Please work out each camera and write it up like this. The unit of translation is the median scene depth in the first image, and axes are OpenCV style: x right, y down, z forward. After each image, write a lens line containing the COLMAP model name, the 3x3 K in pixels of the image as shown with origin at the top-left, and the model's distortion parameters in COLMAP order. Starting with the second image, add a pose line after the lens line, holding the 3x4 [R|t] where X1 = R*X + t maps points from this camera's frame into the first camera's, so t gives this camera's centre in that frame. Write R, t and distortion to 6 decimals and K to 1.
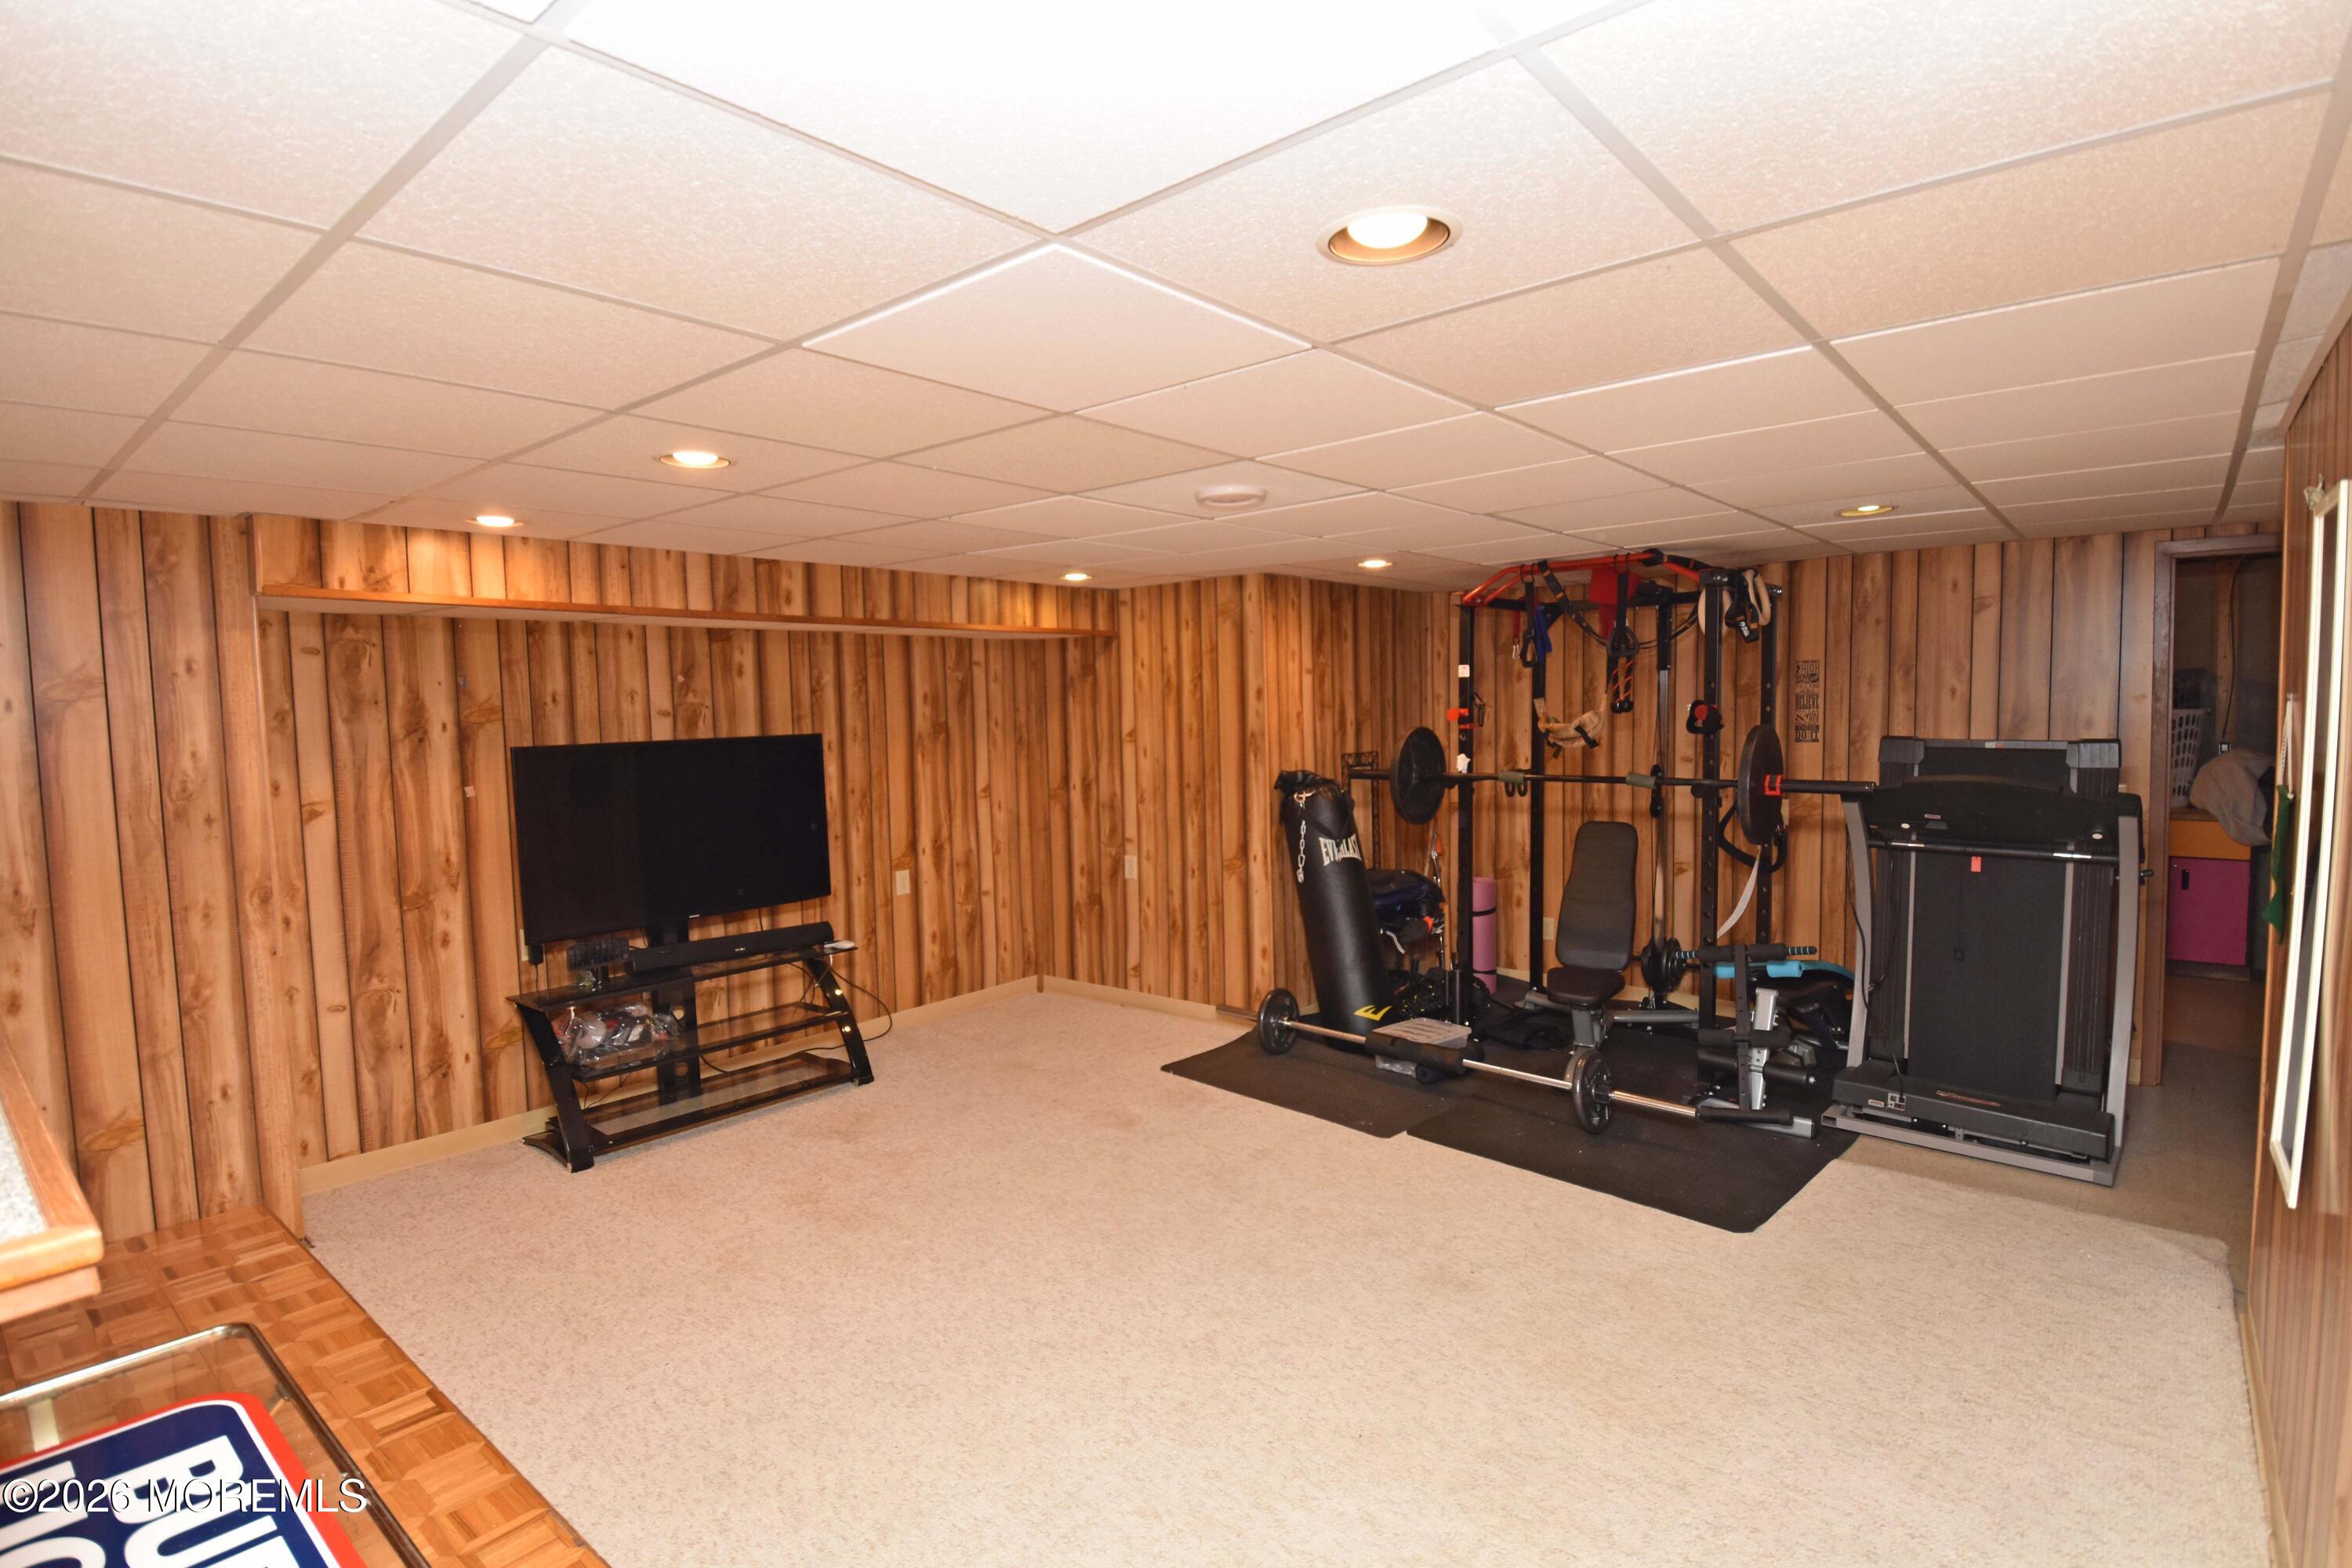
lens RADIAL K [[1132.0, 0, 1176.0], [0, 1132.0, 784.0], [0, 0, 1]] dist [0.014197, -0.020739]
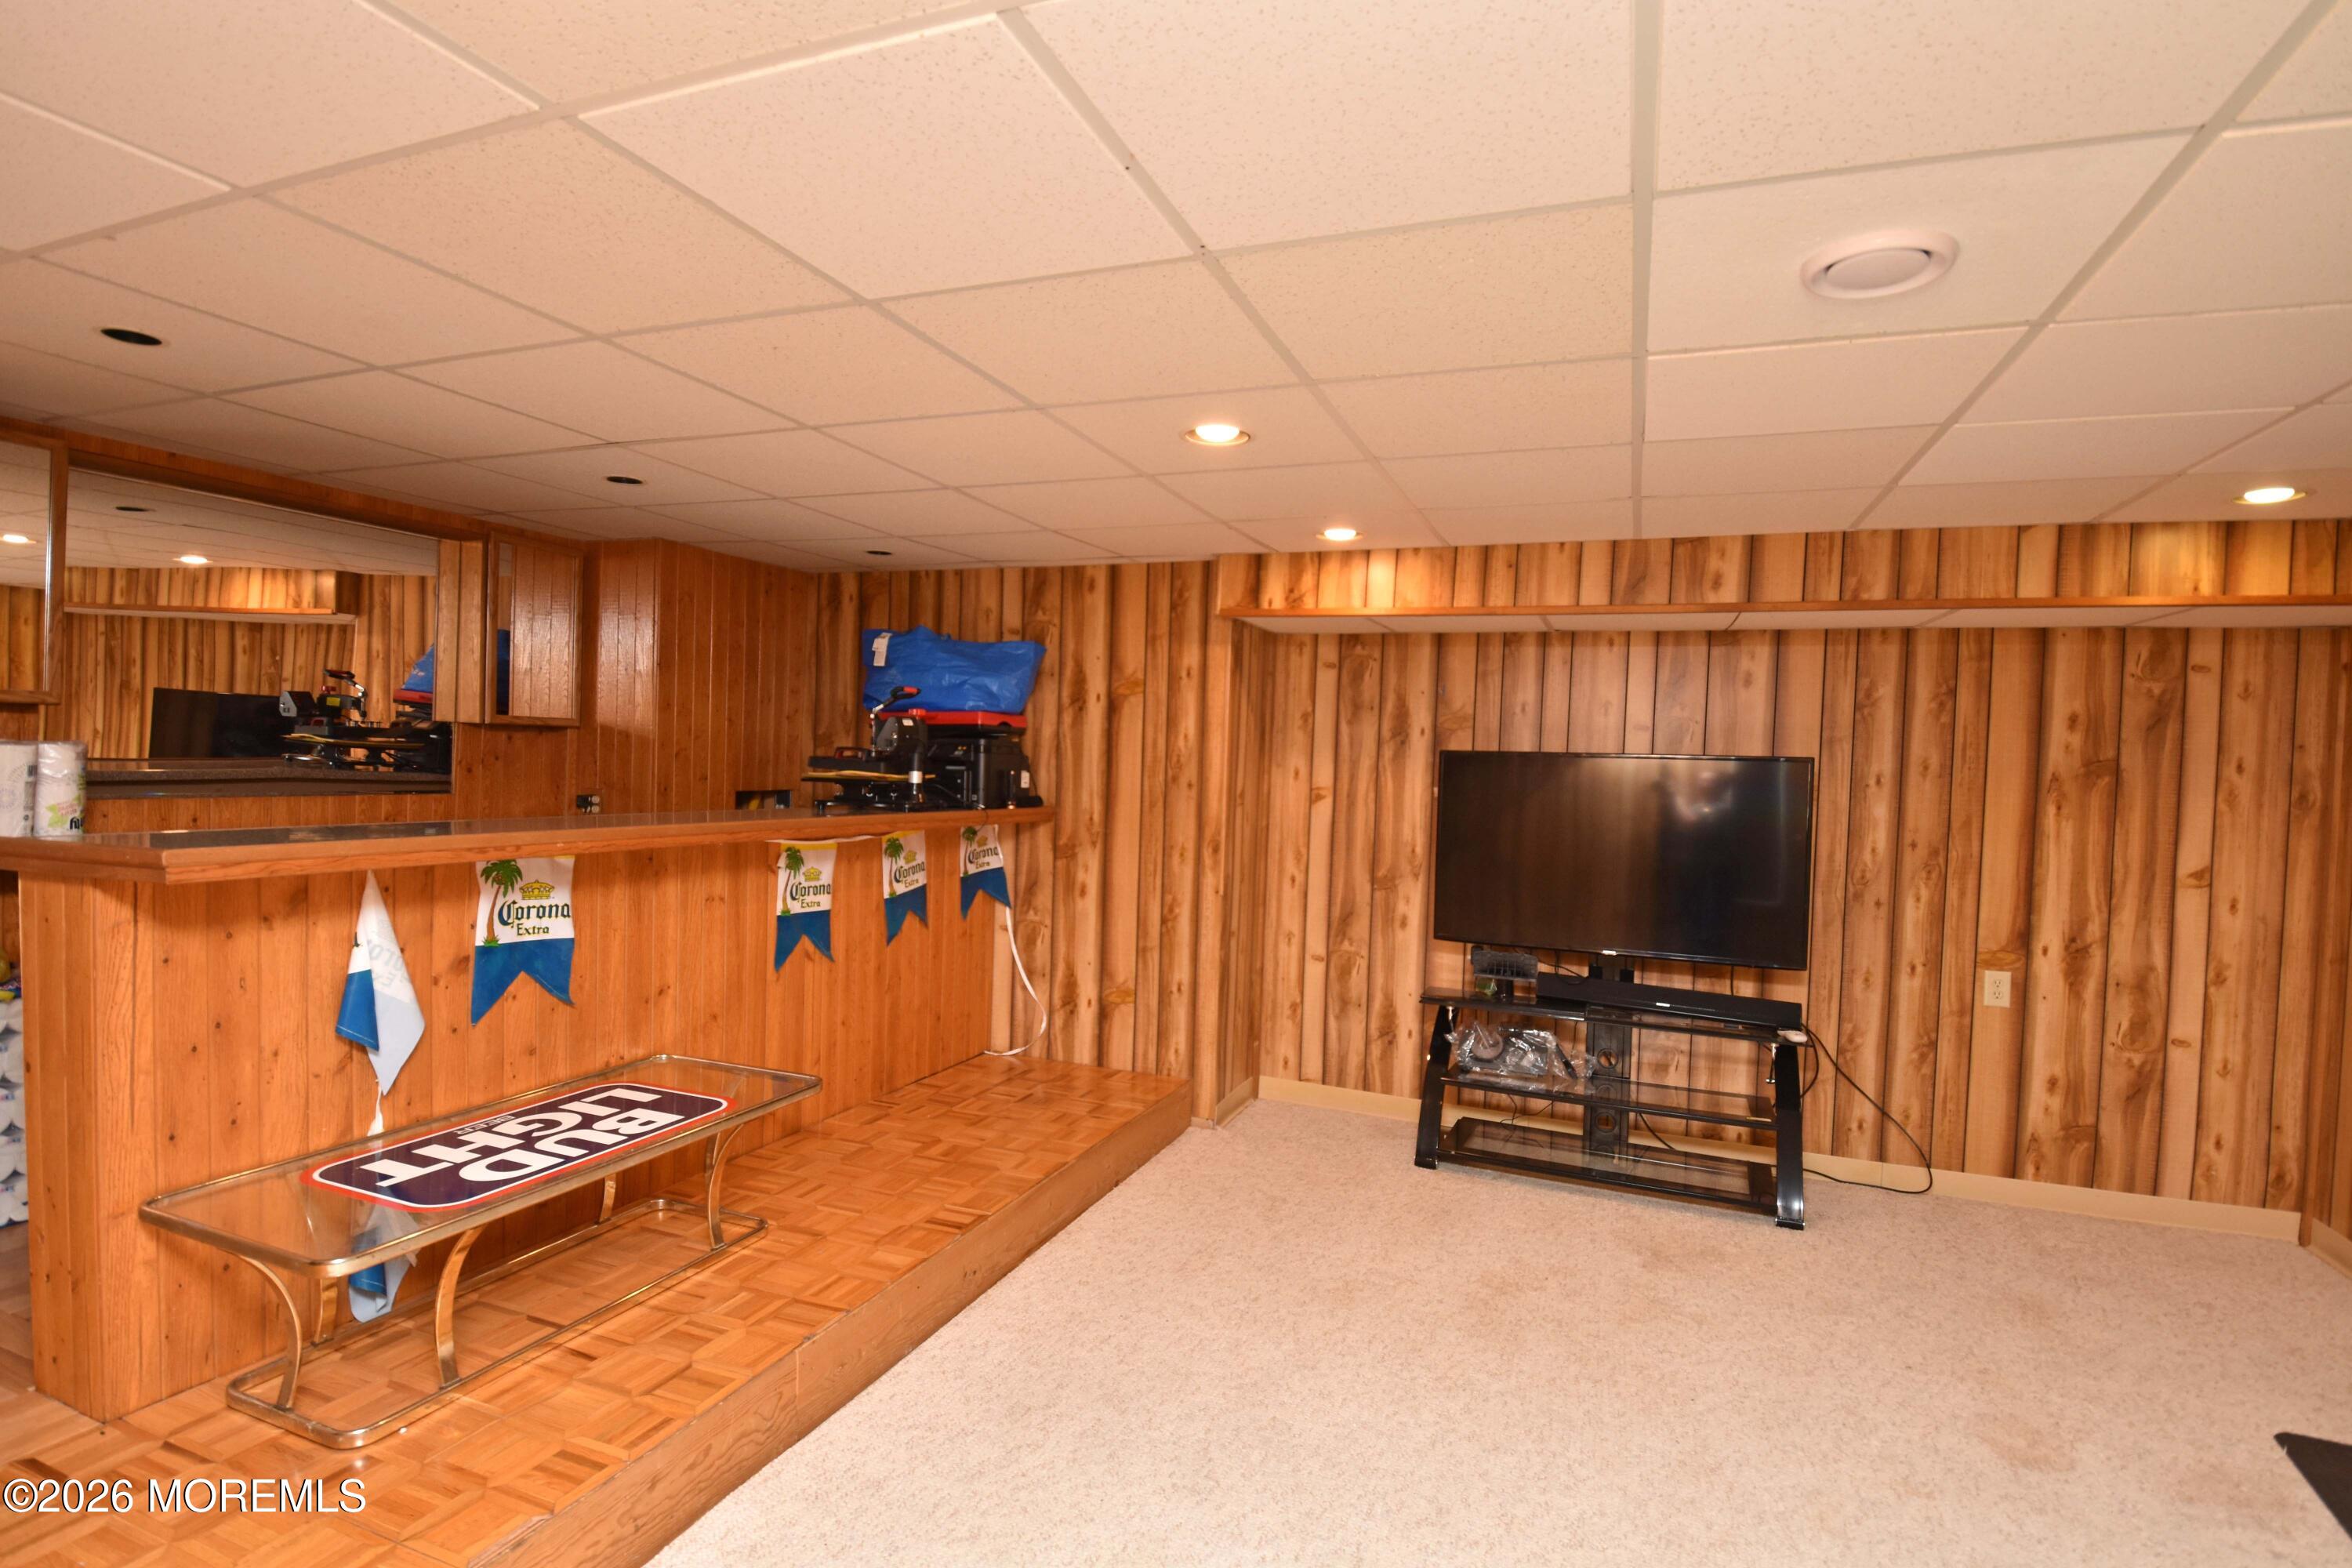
lens RADIAL K [[1132.0, 0, 1176.0], [0, 1132.0, 784.0], [0, 0, 1]] dist [0.014197, -0.020739]
pose [[0.332226, 0.051635, -0.941786, 0.314167], [-0.106689, 0.994149, 0.016870, 0.007338], [0.937147, 0.094874, 0.335791, 0.395290]]
